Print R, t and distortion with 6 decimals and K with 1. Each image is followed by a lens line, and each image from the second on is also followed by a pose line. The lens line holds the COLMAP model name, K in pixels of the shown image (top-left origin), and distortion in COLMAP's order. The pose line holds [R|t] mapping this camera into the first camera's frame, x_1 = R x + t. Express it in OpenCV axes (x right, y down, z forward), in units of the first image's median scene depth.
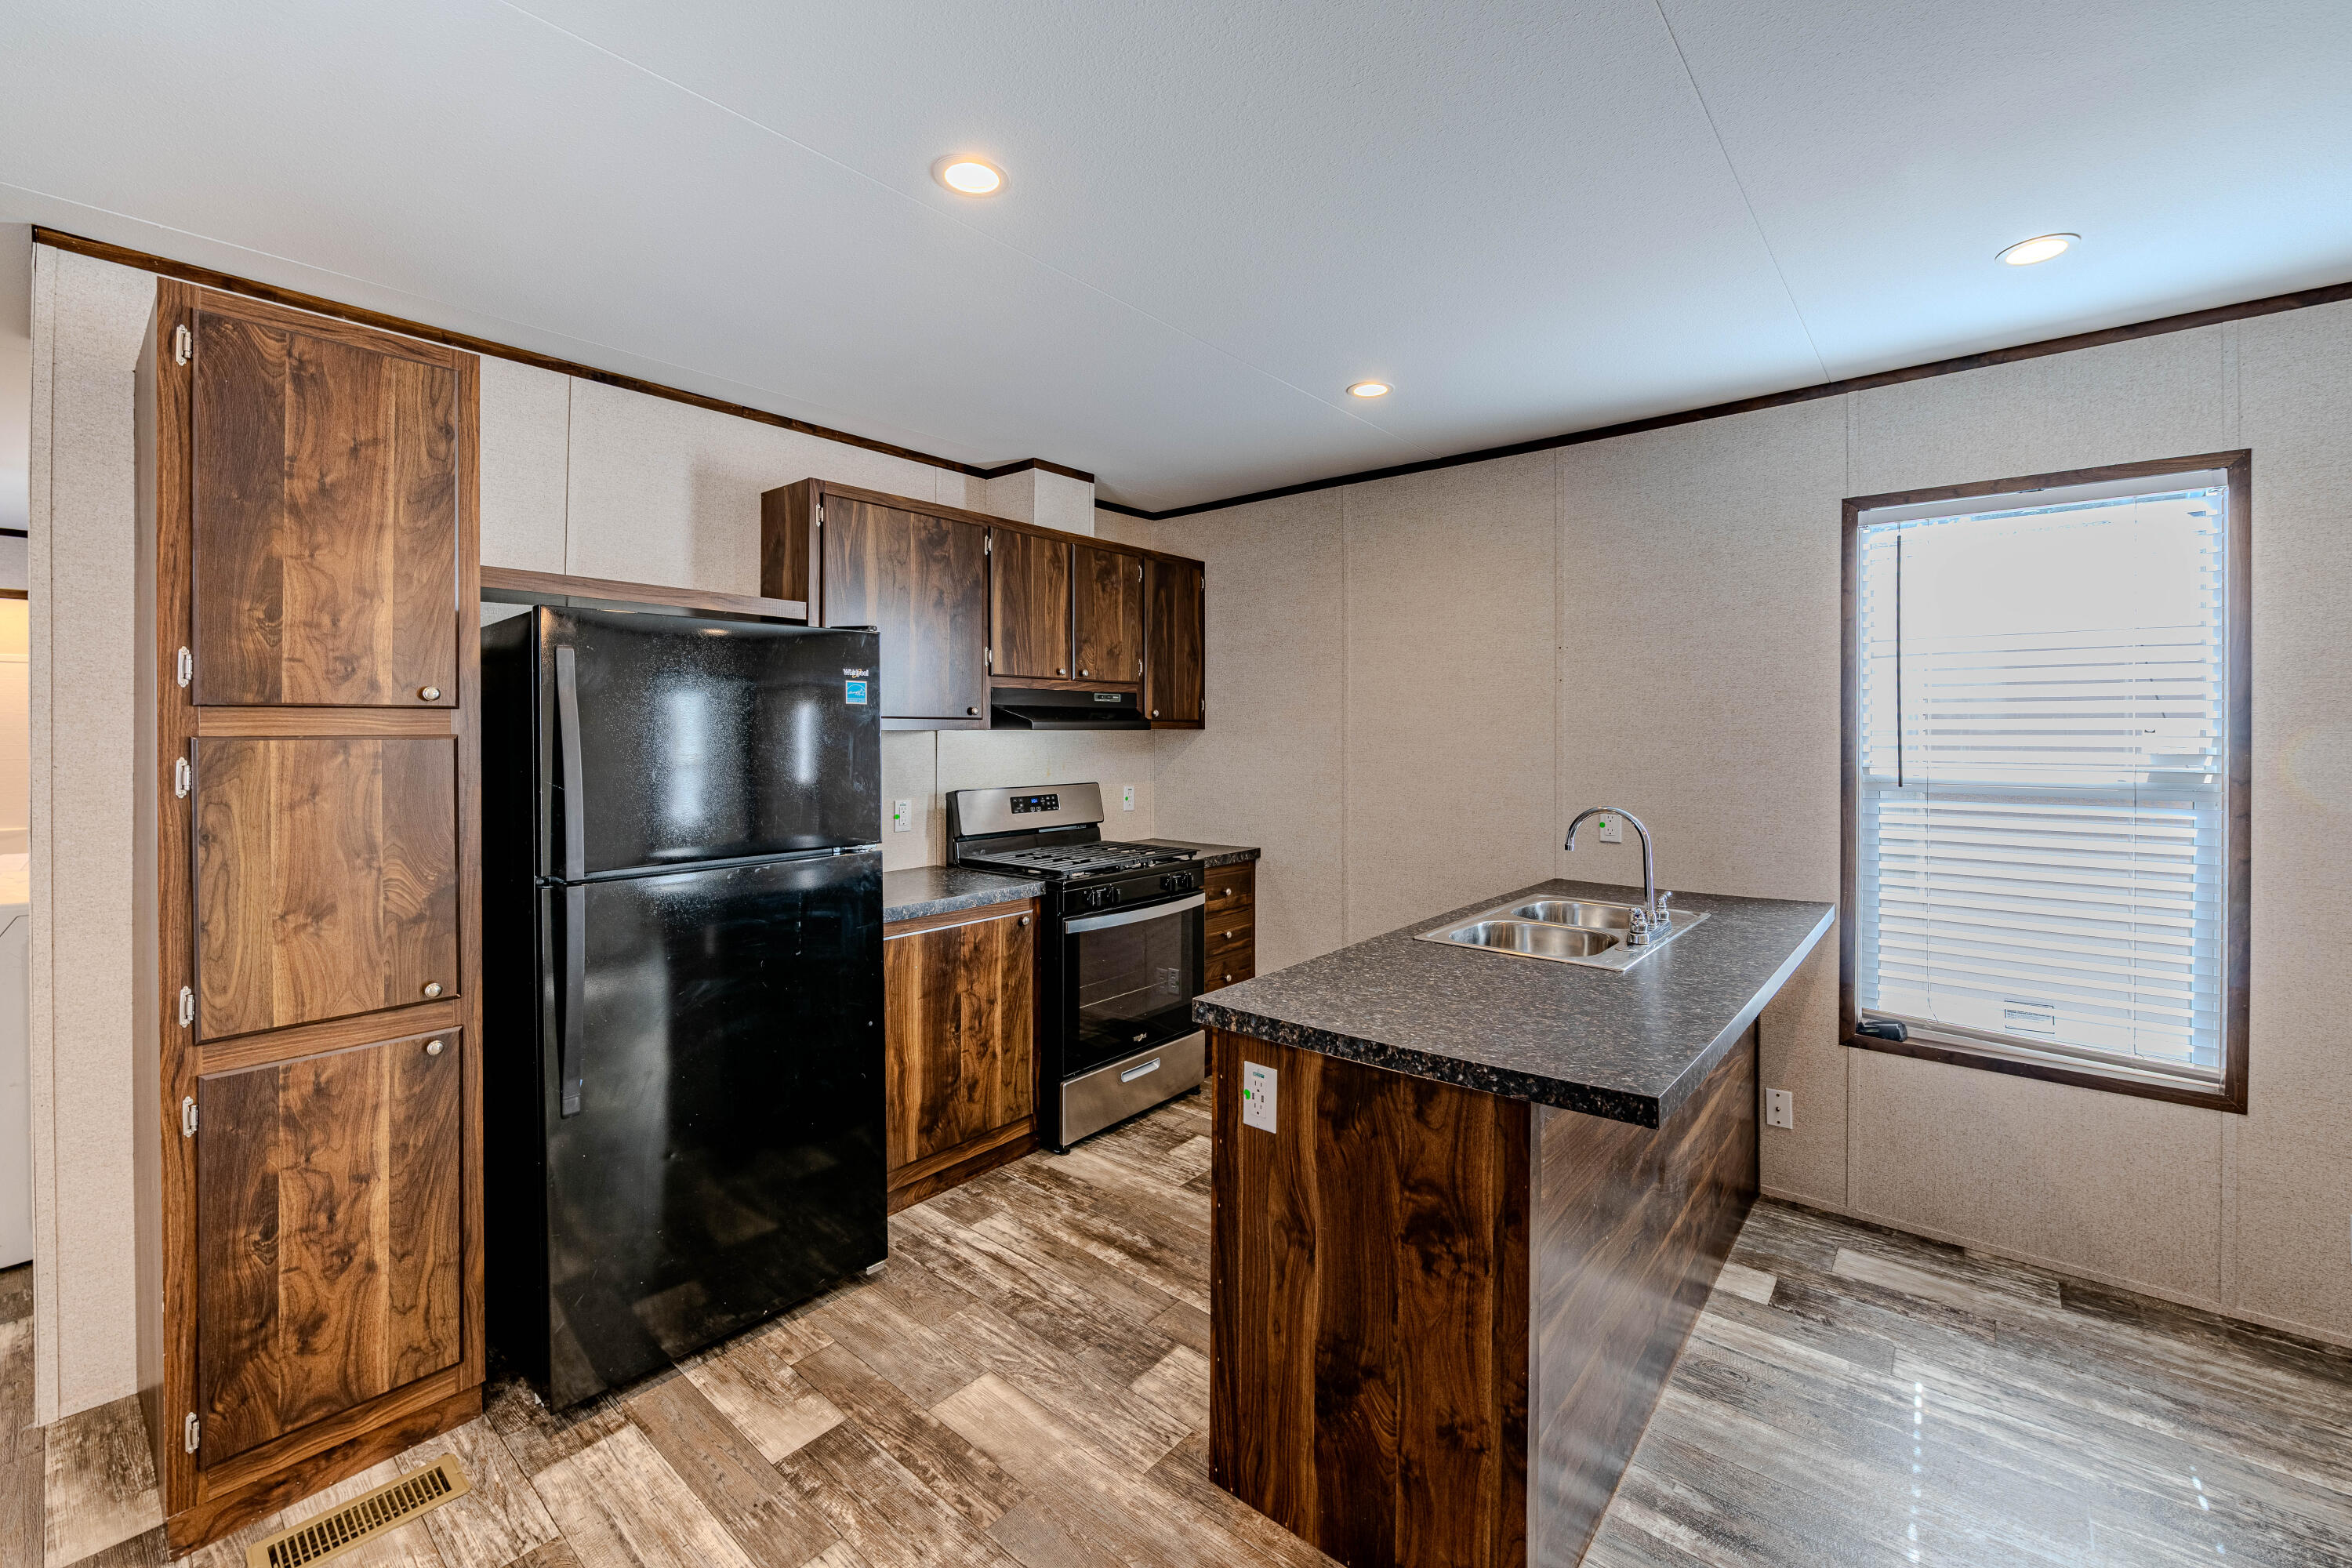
lens RADIAL K [[969.5, 0, 1166.5], [0, 969.5, 734.5], [0, 0, 1]] dist [-0.001335, -0.000080]
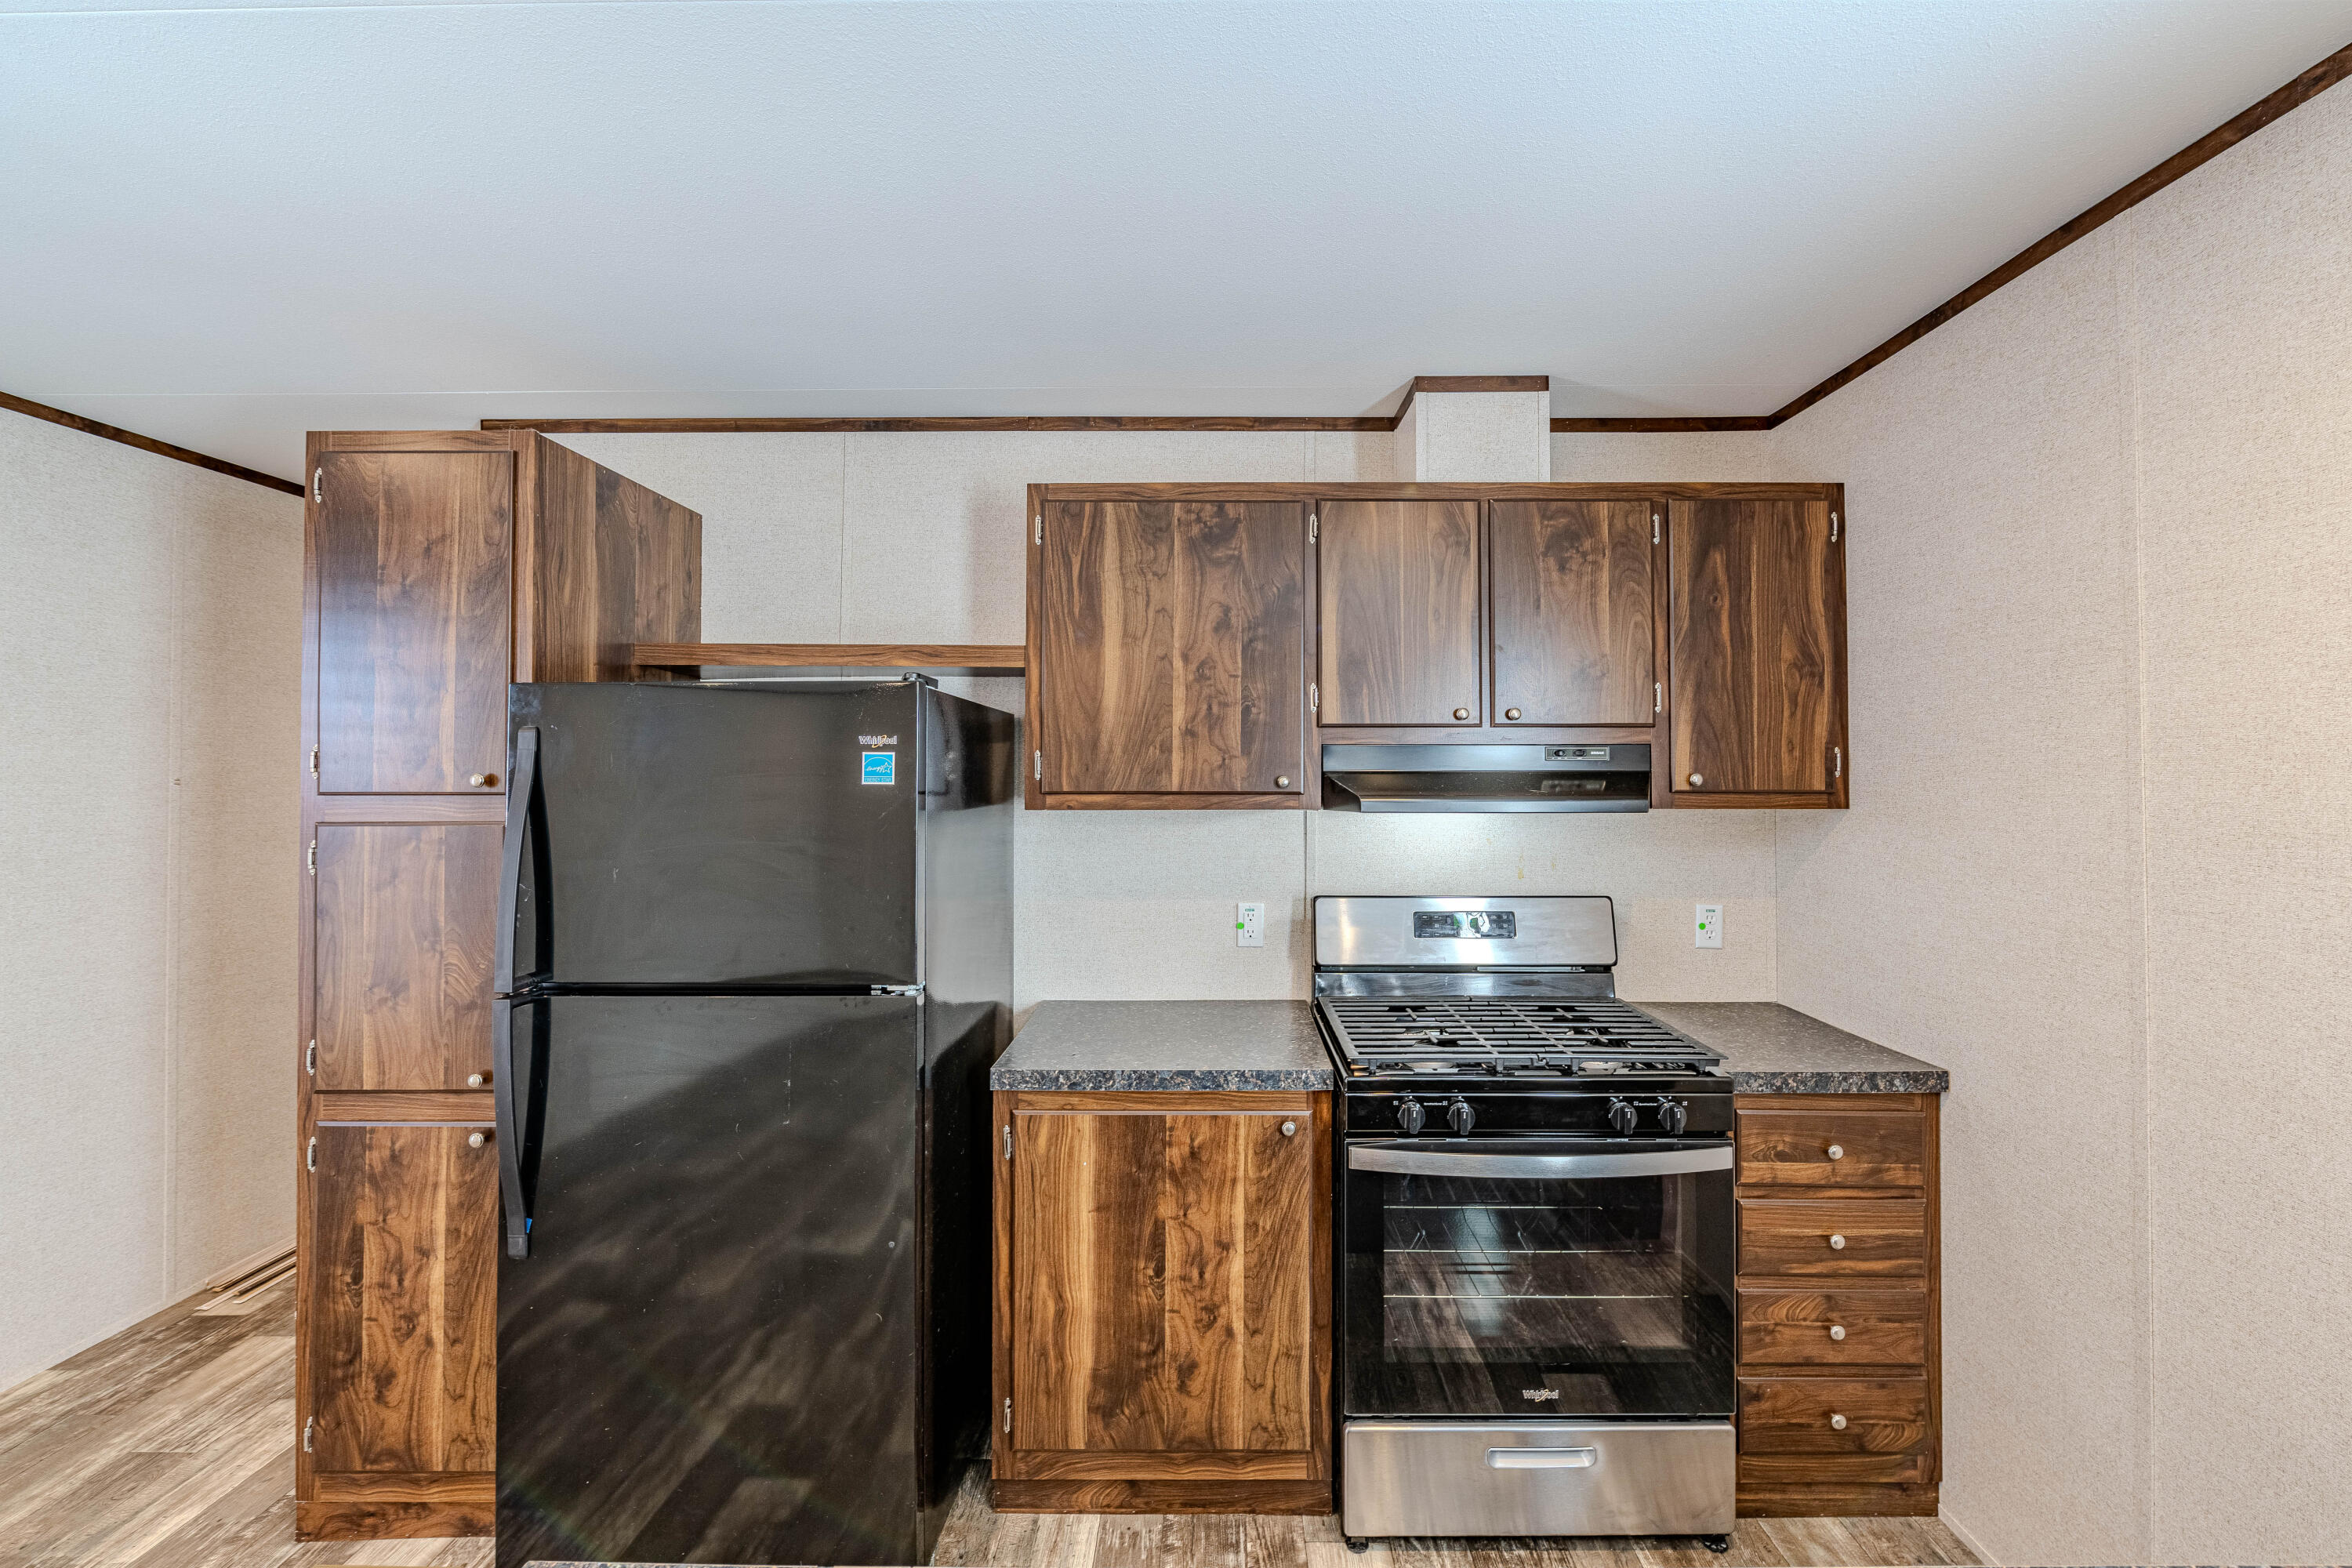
lens RADIAL K [[1008.3, 0, 1184.3], [0, 1008.3, 755.7], [0, 0, 1]] dist [-0.003599, -0.000239]
pose [[0.645639, -0.013296, -0.763527, 0.382223], [-0.003368, 0.999789, -0.020258, -0.037745], [0.763635, 0.015651, 0.645459, 0.681515]]
